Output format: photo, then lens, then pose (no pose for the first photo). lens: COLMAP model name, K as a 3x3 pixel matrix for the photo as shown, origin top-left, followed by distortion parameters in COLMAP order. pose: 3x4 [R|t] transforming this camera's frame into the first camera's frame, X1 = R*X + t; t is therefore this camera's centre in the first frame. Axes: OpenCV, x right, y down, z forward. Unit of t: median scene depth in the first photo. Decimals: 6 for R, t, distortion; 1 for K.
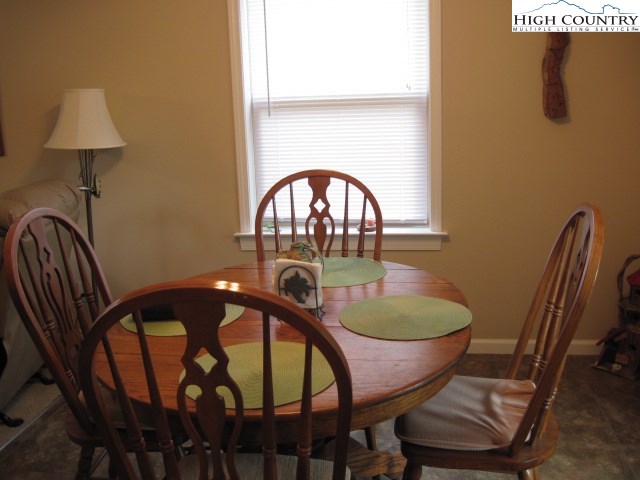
lens RADIAL K [[647.9, 0, 320.1], [0, 647.9, 240.4], [0, 0, 1]] dist [-0.112309, 0.000000]
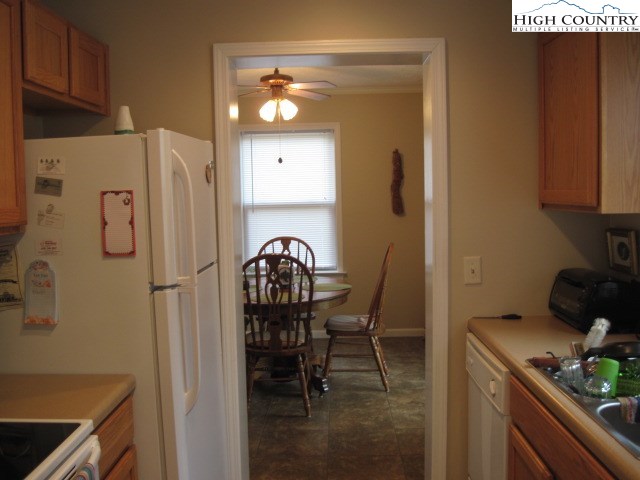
lens RADIAL K [[647.9, 0, 319.8], [0, 647.9, 239.7], [0, 0, 1]] dist [-0.112309, 0.000000]
pose [[0.991315, 0.005288, 0.131403, -0.152542], [0.015065, 0.988047, -0.153413, 0.208228], [-0.130644, 0.154060, 0.979386, -1.005611]]
